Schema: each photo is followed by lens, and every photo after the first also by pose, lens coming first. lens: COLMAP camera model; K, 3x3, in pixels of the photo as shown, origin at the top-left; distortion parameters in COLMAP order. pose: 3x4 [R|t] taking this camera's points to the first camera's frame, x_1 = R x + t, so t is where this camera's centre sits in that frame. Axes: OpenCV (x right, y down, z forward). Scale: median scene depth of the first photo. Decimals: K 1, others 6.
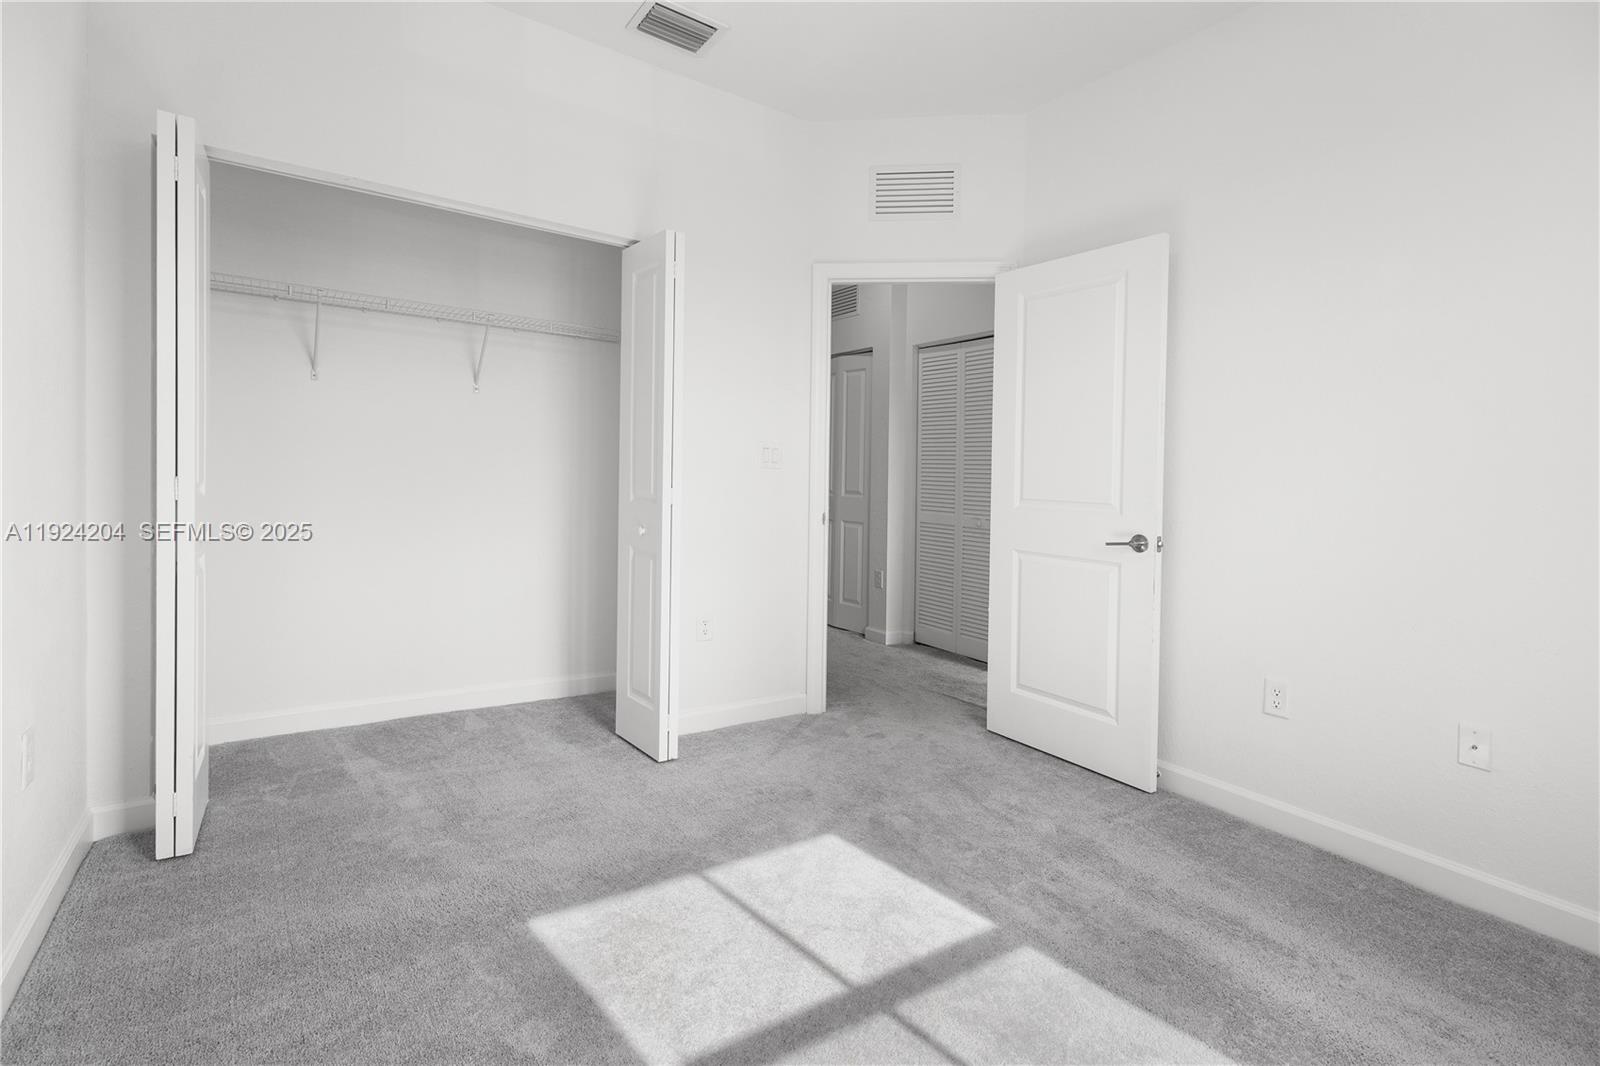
lens RADIAL K [[735.2, 0, 805.9], [0, 735.2, 535.9], [0, 0, 1]] dist [0.002047, 0.000561]
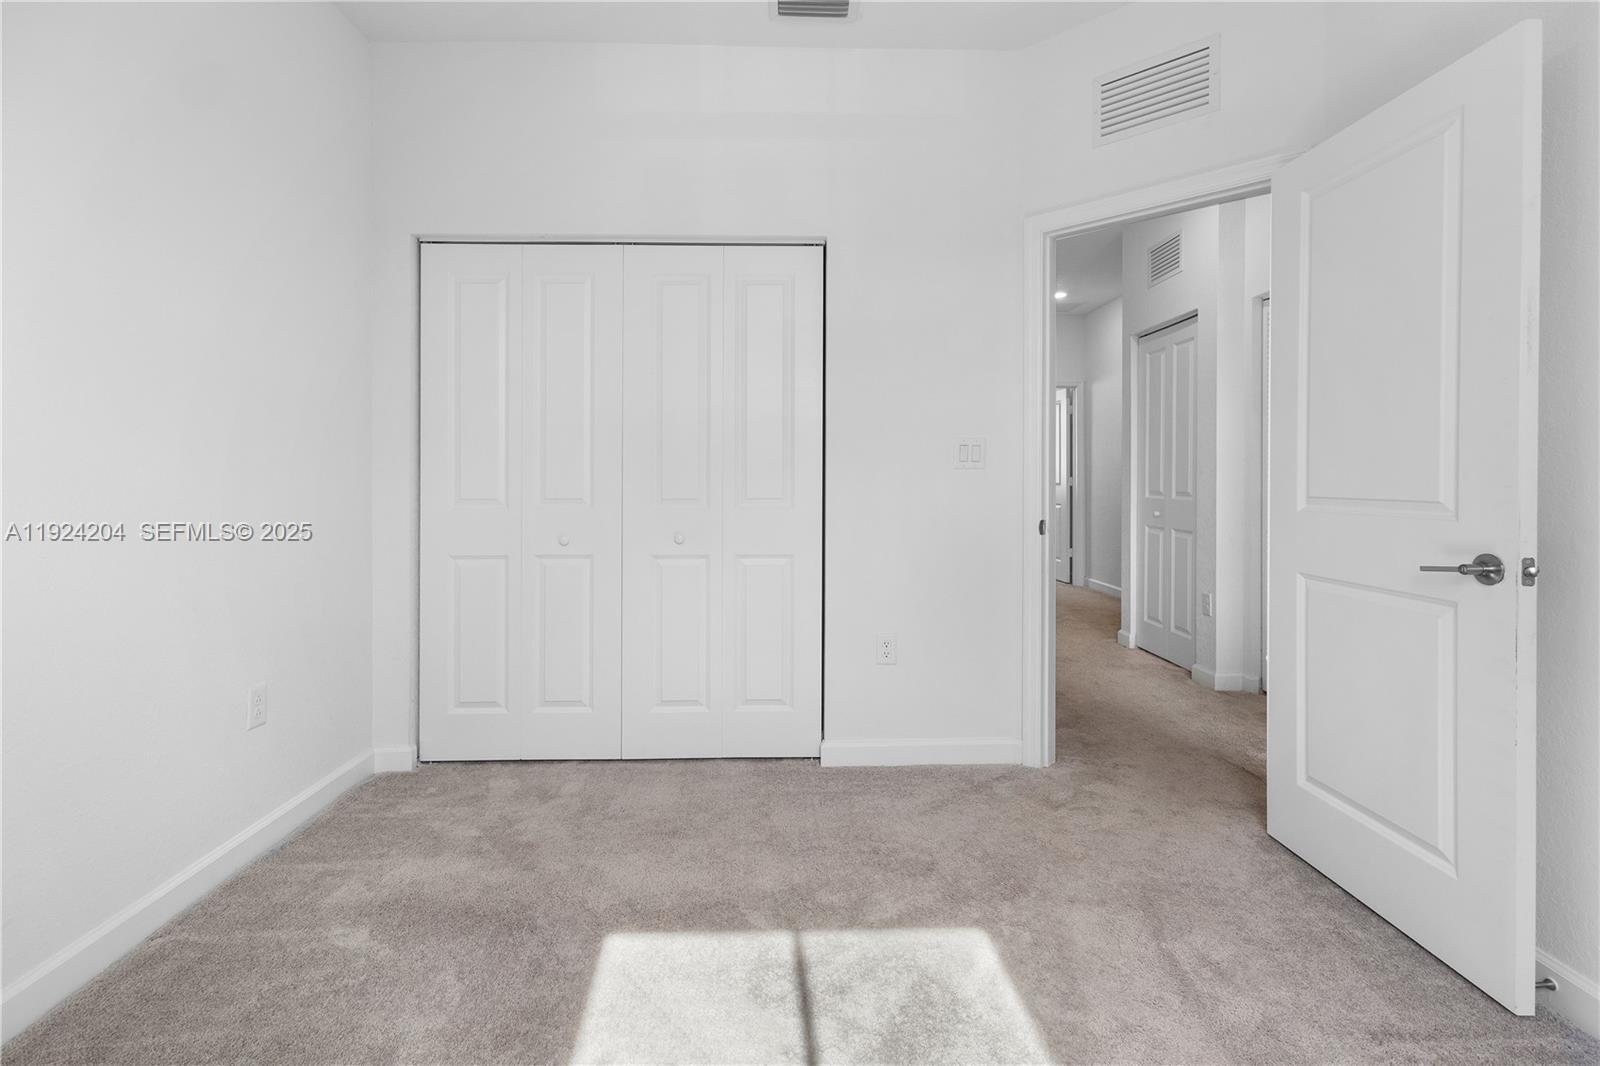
lens RADIAL K [[735.2, 0, 798.8], [0, 735.2, 530.9], [0, 0, 1]] dist [0.002047, 0.000561]
pose [[0.847065, -0.000252, -0.531490, 0.283357], [-0.009454, 0.999835, -0.015542, -0.005339], [0.531406, 0.018189, 0.846922, 0.210275]]
